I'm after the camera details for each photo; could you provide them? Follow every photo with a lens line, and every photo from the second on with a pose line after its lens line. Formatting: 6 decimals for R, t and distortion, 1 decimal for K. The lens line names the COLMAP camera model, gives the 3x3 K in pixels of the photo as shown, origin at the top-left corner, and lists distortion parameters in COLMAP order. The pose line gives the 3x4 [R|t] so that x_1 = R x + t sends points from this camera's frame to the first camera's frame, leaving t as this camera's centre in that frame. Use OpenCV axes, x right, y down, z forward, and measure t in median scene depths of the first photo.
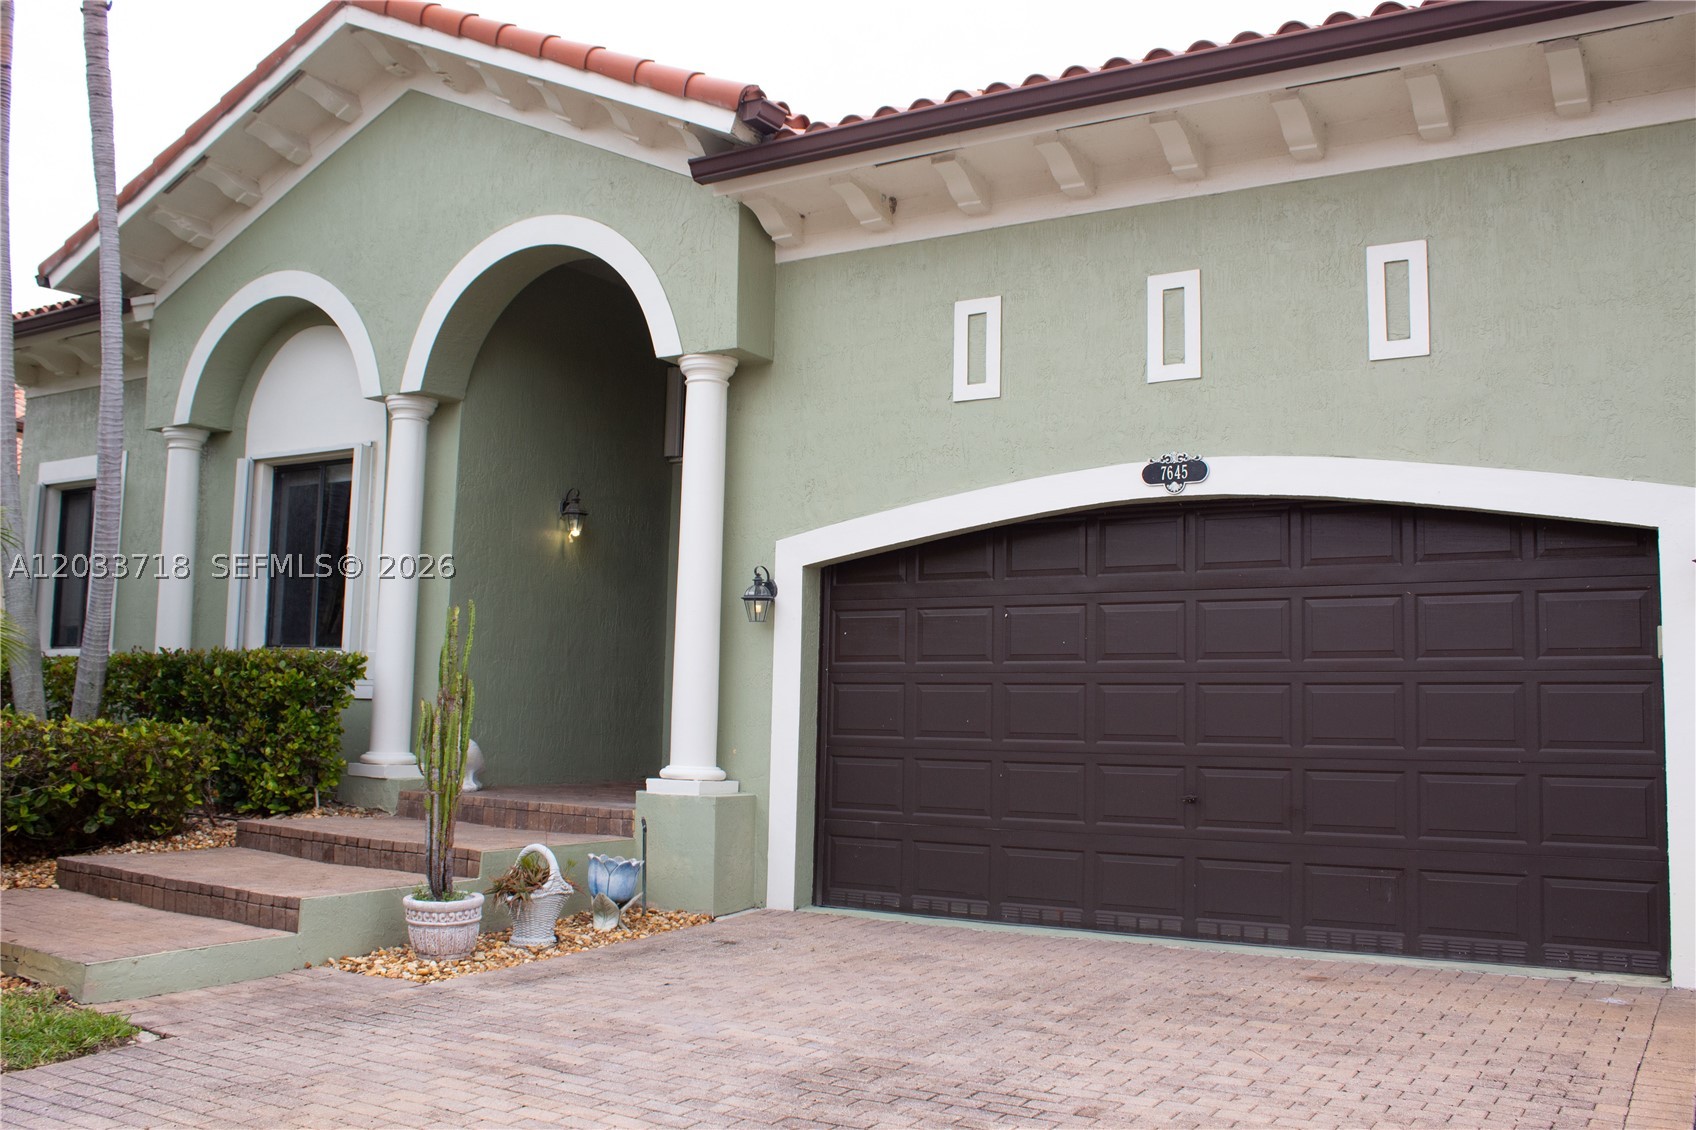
lens RADIAL K [[1506.8, 0, 852.6], [0, 1506.8, 545.3], [0, 0, 1]] dist [-0.129753, 0.122034]
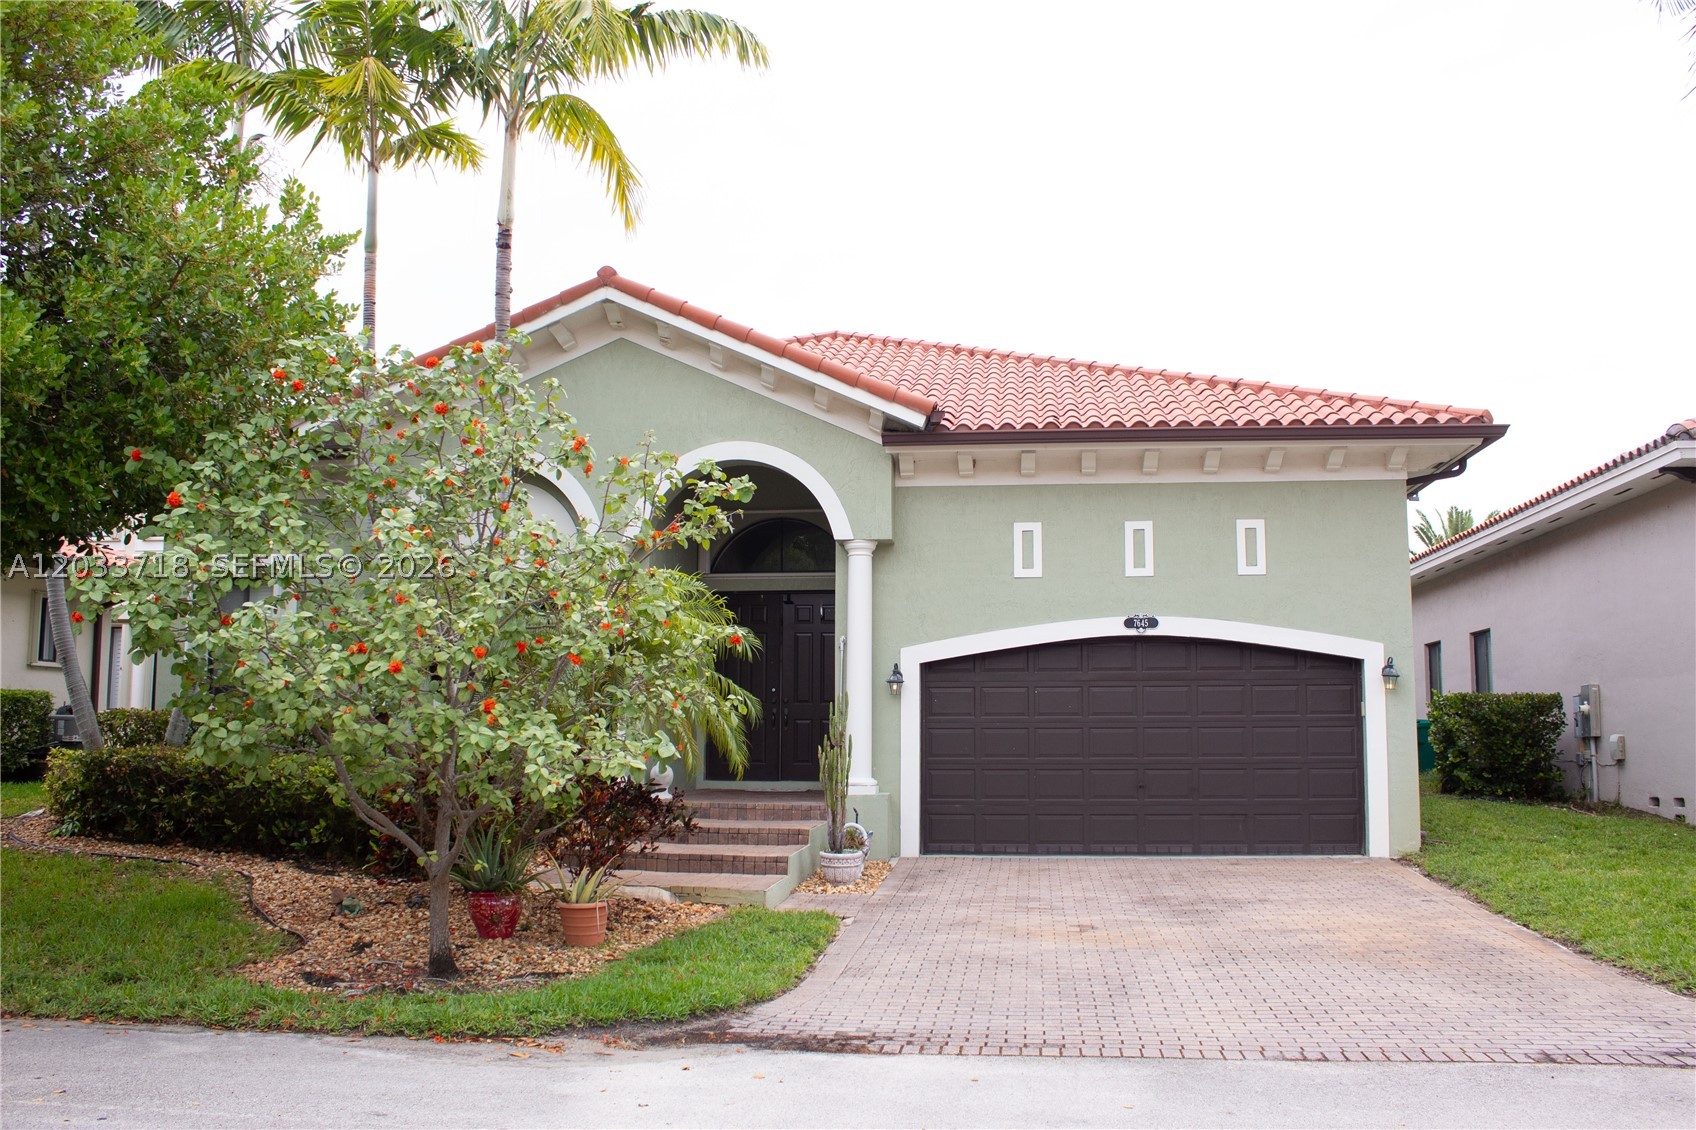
lens RADIAL K [[1440.2, 0, 848.0], [0, 1440.2, 565.0], [0, 0, 1]] dist [-0.077990, -0.002752]
pose [[0.908756, 0.029979, 0.416251, -0.922956], [-0.030361, 0.999523, -0.005701, -0.100886], [-0.416223, -0.007457, 0.909232, -0.571803]]
